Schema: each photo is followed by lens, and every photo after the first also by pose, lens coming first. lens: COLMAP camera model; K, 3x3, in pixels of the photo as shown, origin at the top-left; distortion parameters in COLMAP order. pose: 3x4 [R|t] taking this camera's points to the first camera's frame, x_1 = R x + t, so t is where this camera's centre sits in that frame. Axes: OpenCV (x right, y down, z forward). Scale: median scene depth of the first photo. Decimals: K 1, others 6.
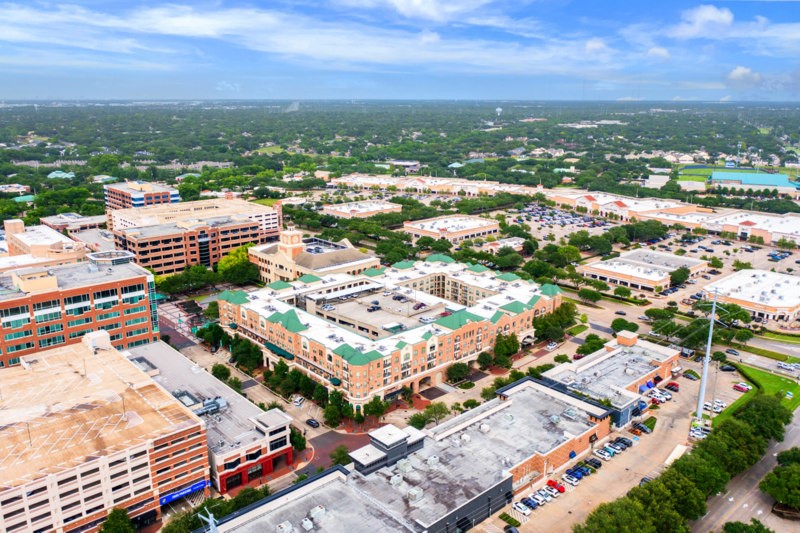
lens RADIAL K [[631.0, 0, 391.6], [0, 631.0, 254.5], [0, 0, 1]] dist [-0.005429, -0.000270]
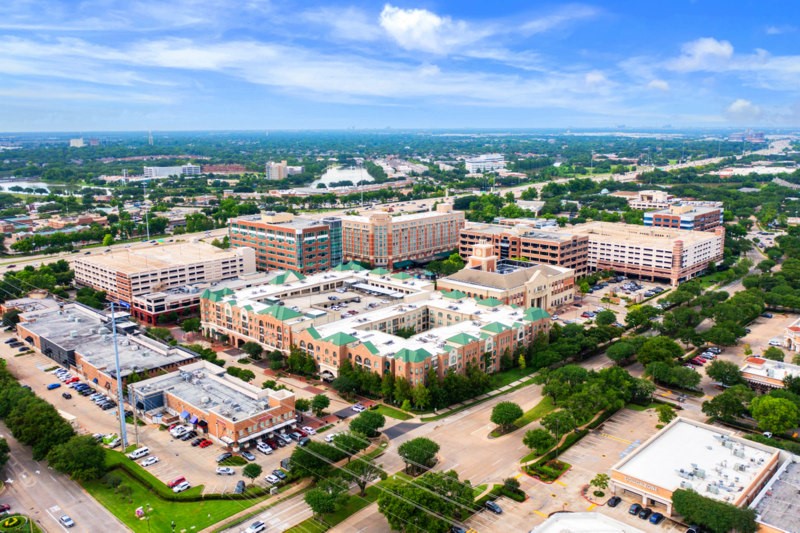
lens RADIAL K [[672.9, 0, 400.0], [0, 672.9, 266.5], [0, 0, 1]] dist [-0.010167, -0.001941]
pose [[0.084706, 0.200894, -0.975944, 1.063342], [-0.234731, 0.955921, 0.176400, -0.193712], [0.968363, 0.214142, 0.128128, 0.889823]]
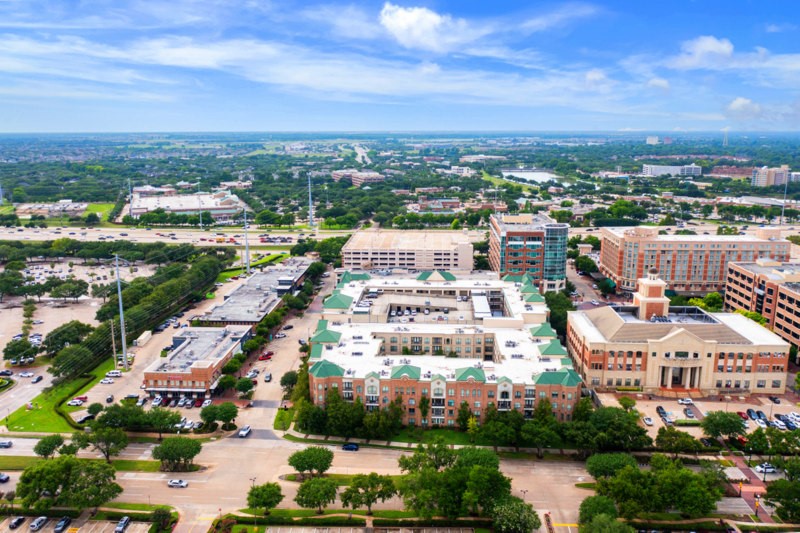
lens RADIAL K [[647.0, 0, 400.0], [0, 647.0, 266.5], [0, 0, 1]] dist [-0.009897, -0.003186]
pose [[-0.700645, 0.147740, -0.698047, 0.704896], [-0.173461, 0.913708, 0.367491, -0.338875], [0.692104, 0.378565, -0.614558, 1.510572]]
